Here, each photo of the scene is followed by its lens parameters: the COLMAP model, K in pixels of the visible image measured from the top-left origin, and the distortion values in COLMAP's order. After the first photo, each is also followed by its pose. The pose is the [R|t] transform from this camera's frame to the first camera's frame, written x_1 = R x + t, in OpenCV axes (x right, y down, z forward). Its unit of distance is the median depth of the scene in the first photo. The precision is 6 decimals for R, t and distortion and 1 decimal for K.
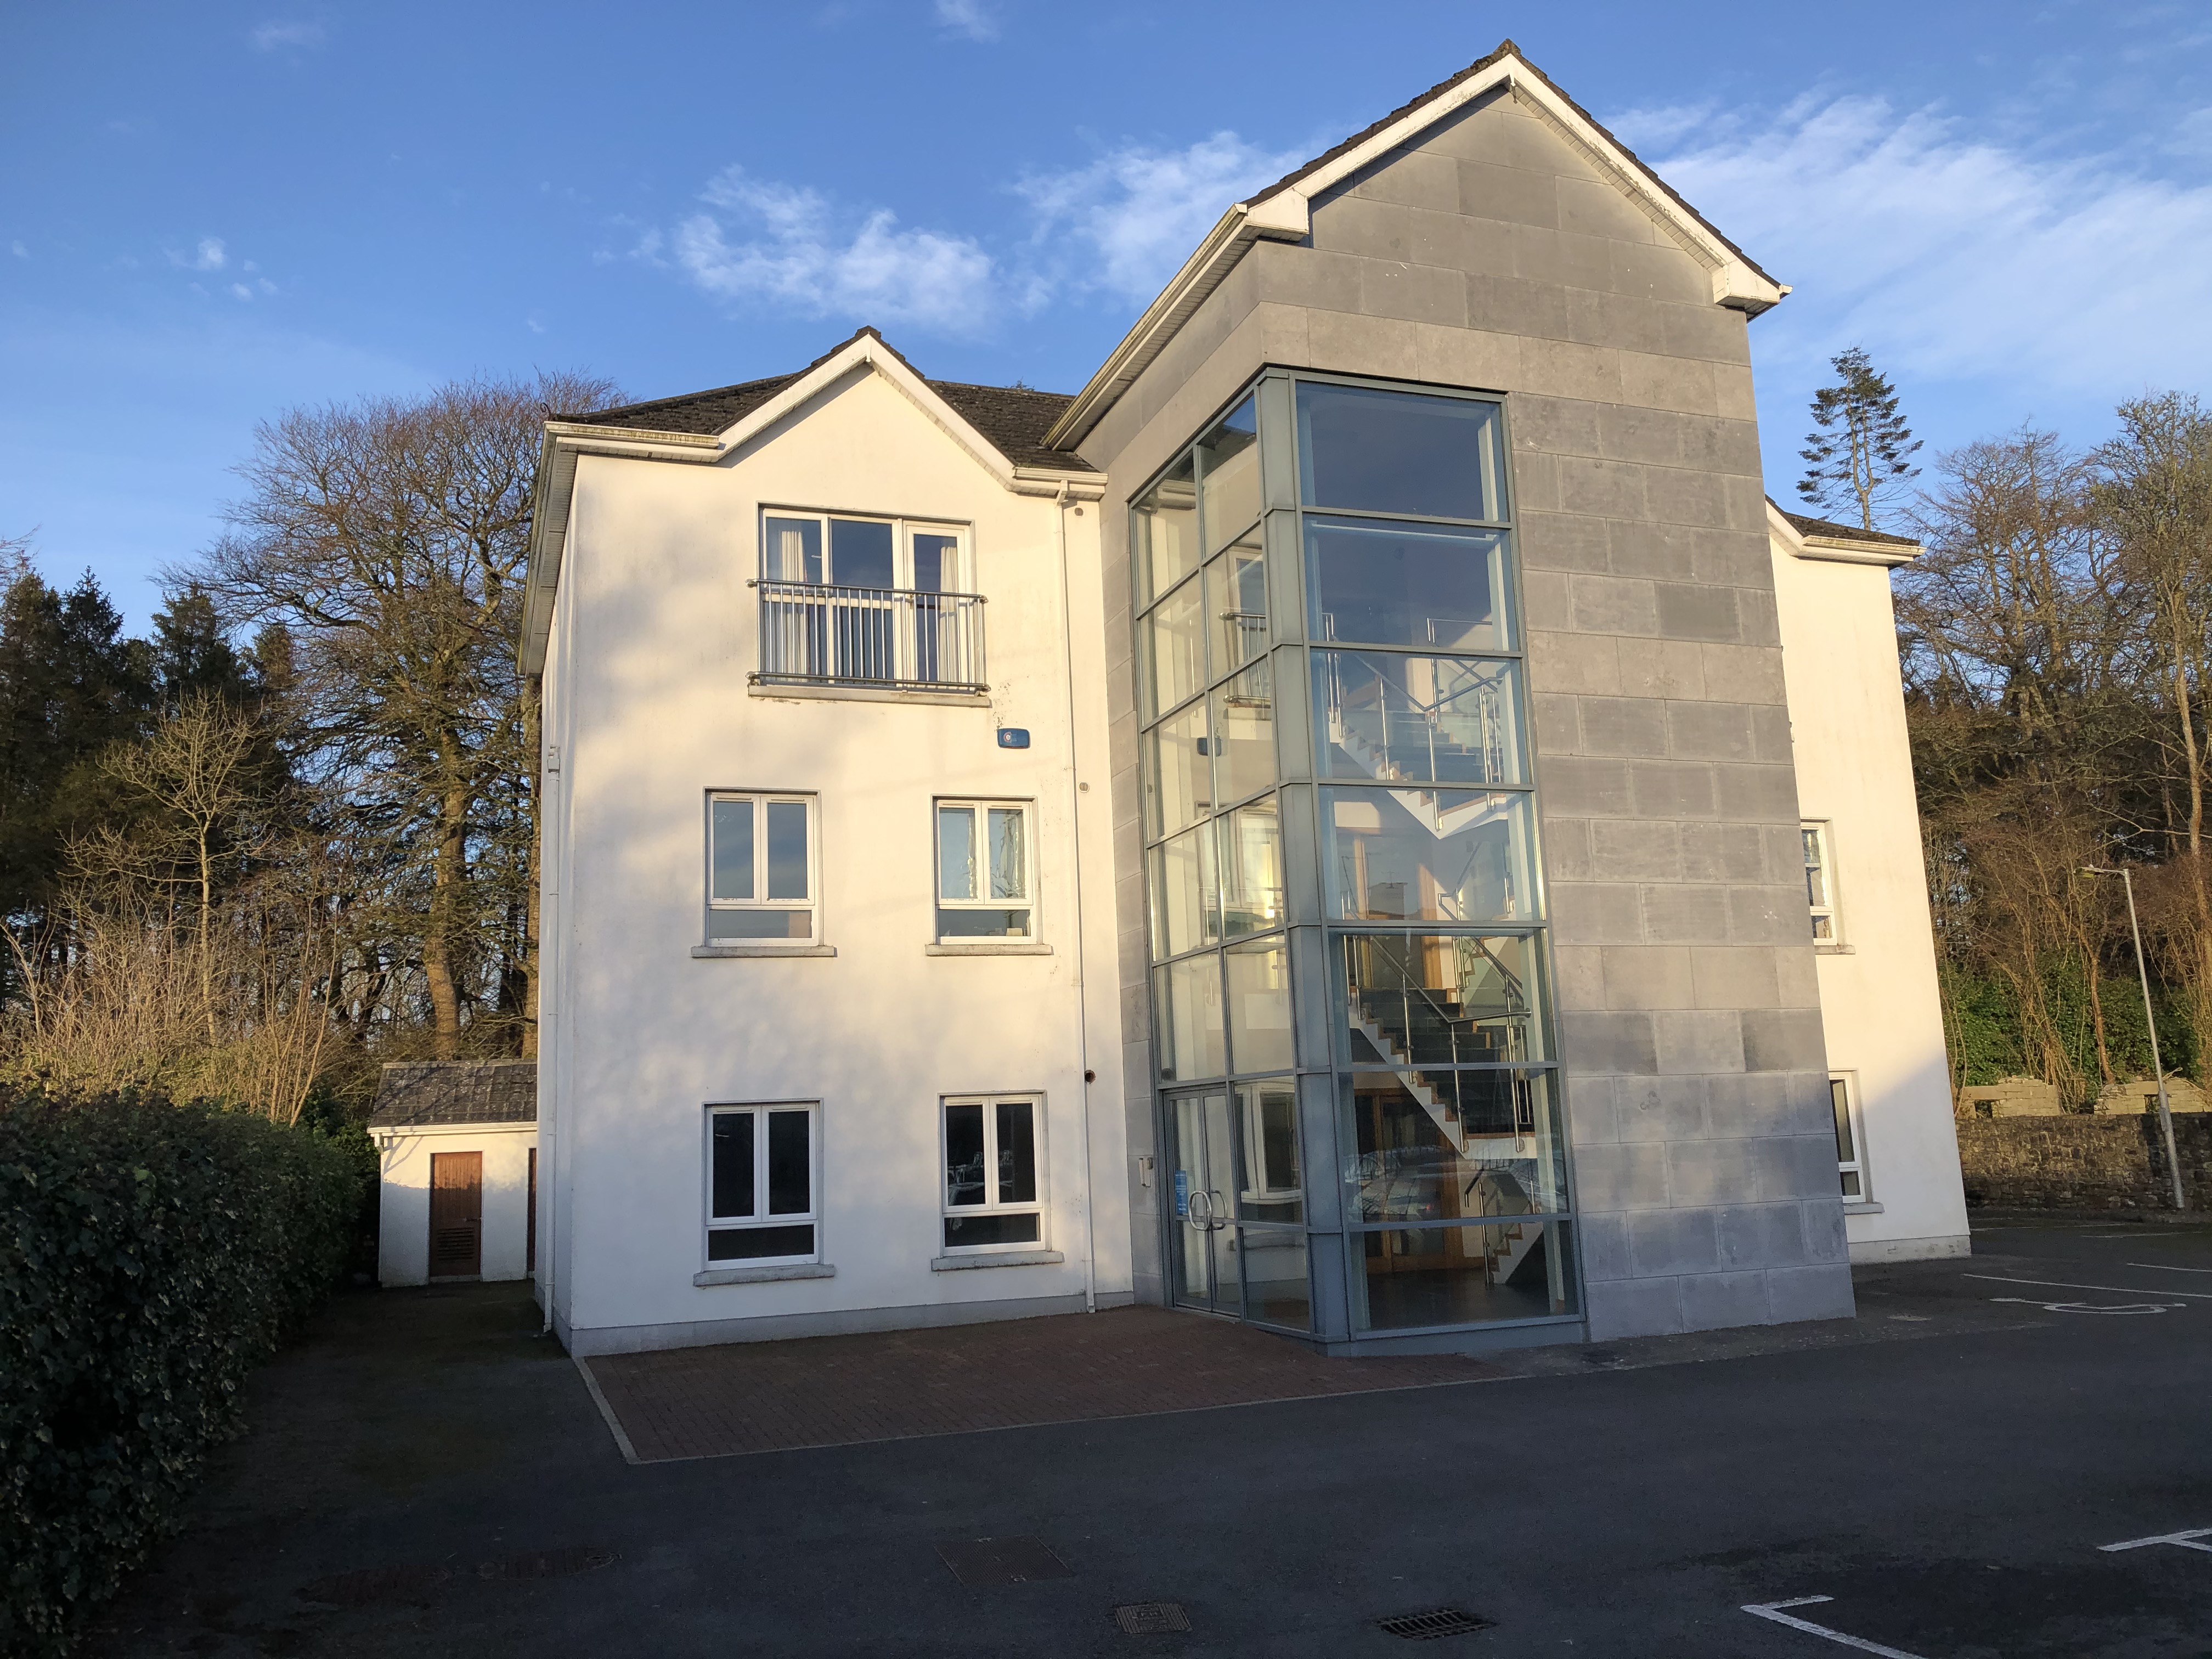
lens RADIAL K [[1792.0, 0, 1103.2], [0, 1792.0, 824.8], [0, 0, 1]] dist [0.088595, -0.001119]
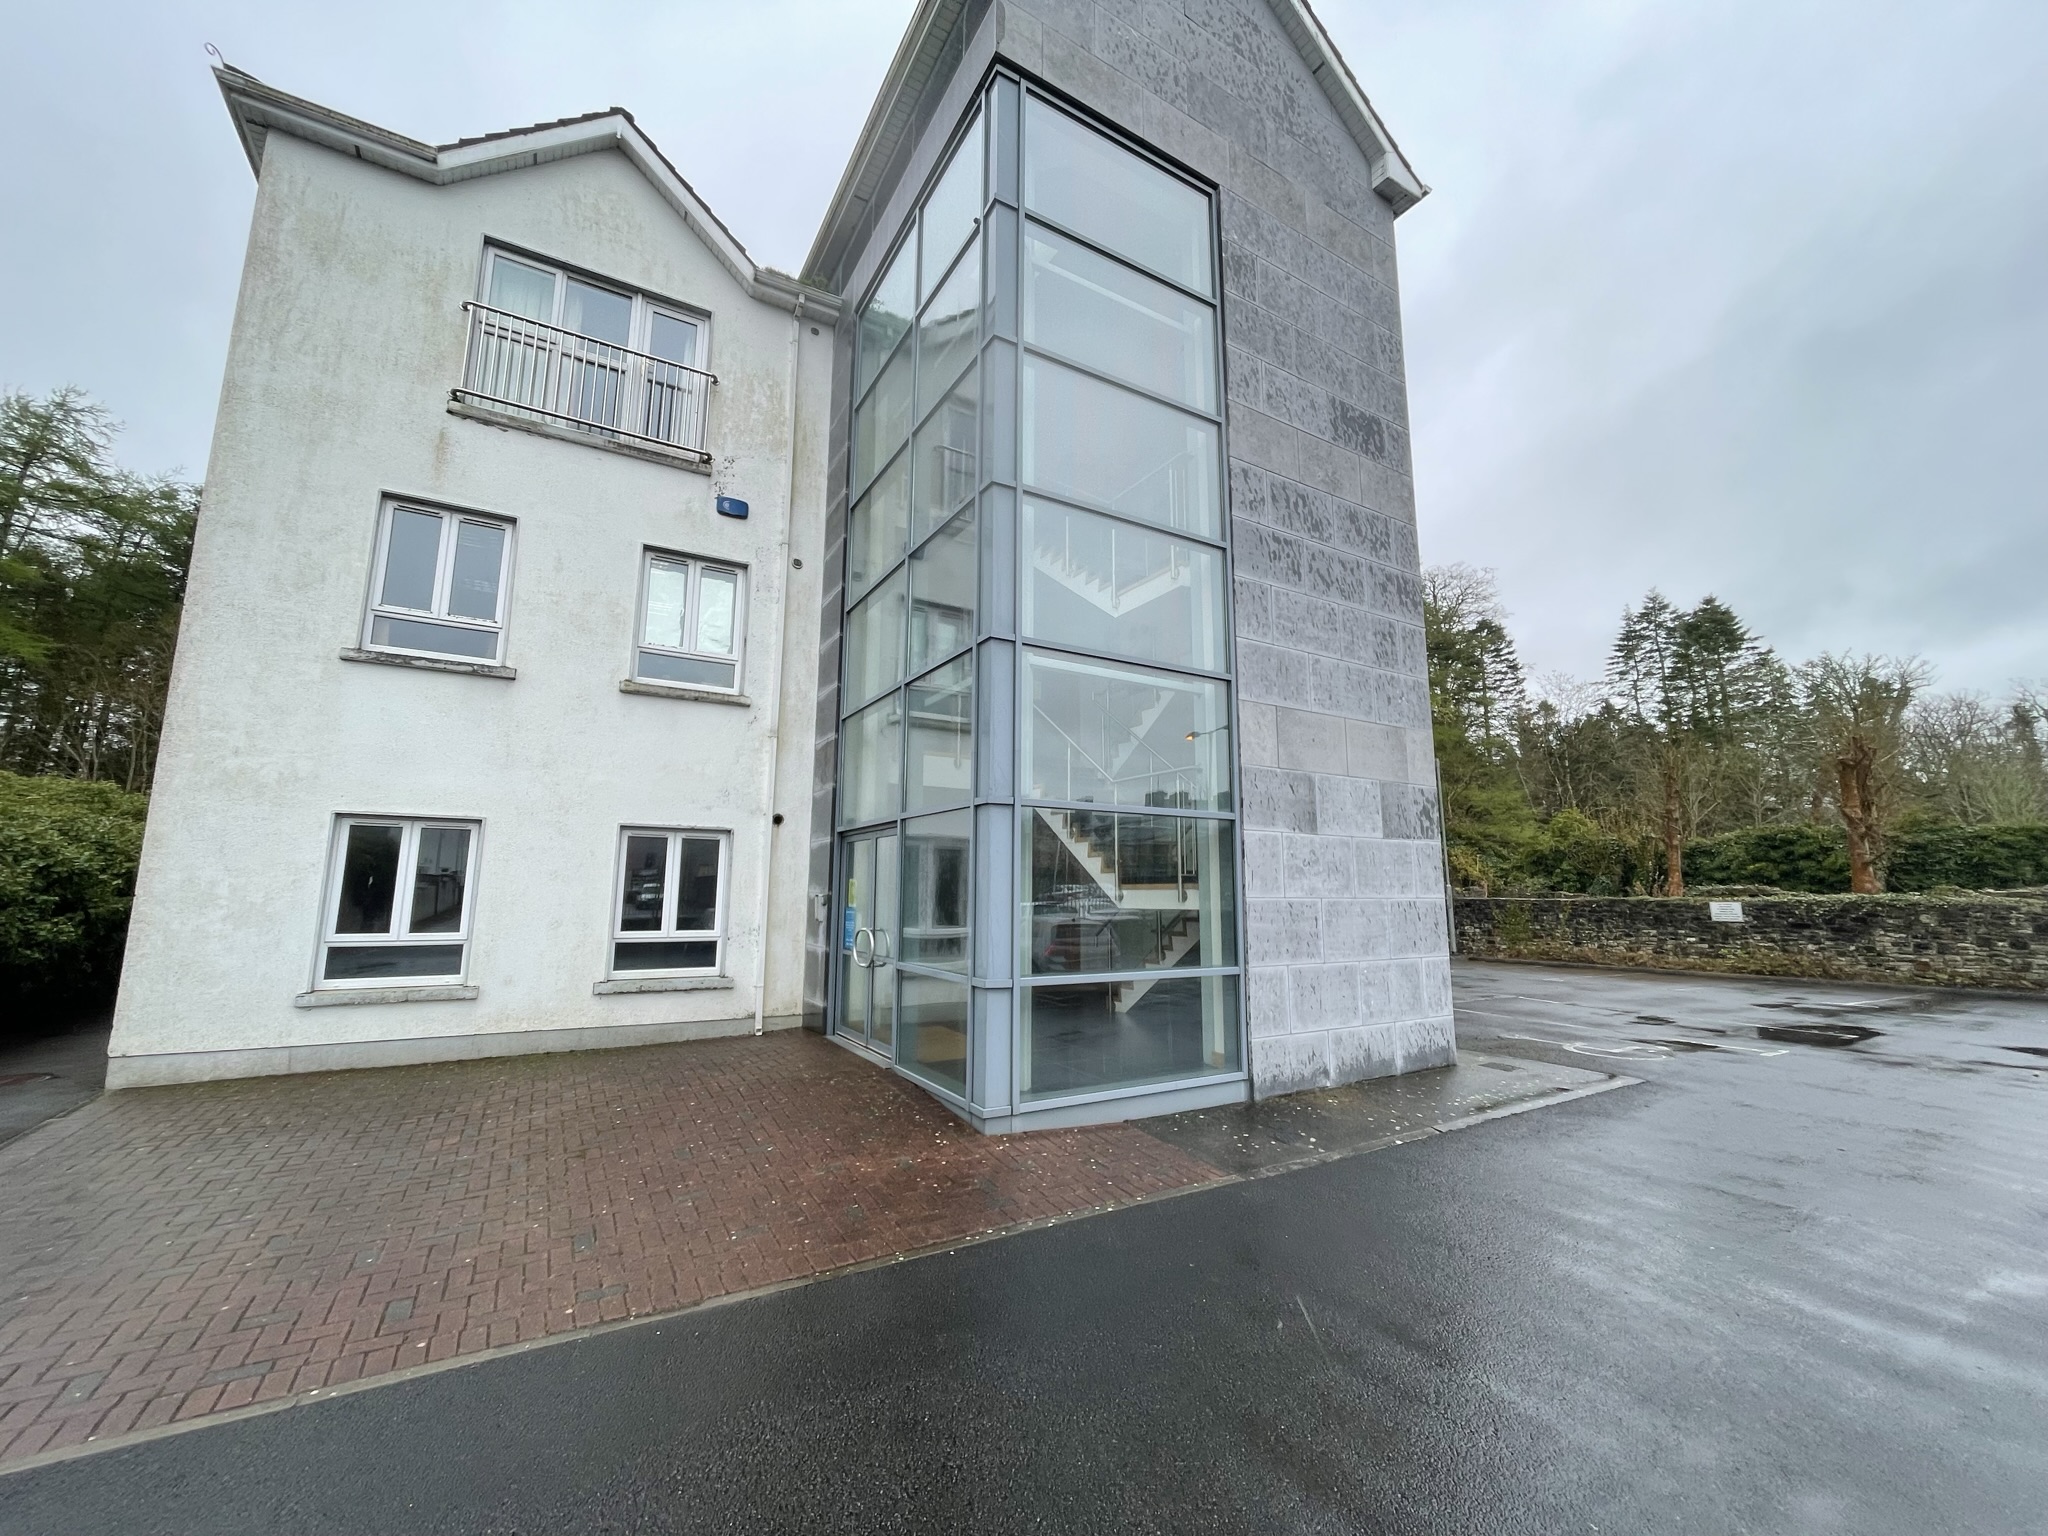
lens RADIAL K [[831.7, 0, 1027.0], [0, 831.7, 762.5], [0, 0, 1]] dist [0.015285, 0.000552]
pose [[0.978936, 0.079841, 0.187909, 0.046599], [-0.082088, 0.996616, 0.004190, 0.097986], [-0.186939, -0.019527, 0.982177, 0.507310]]
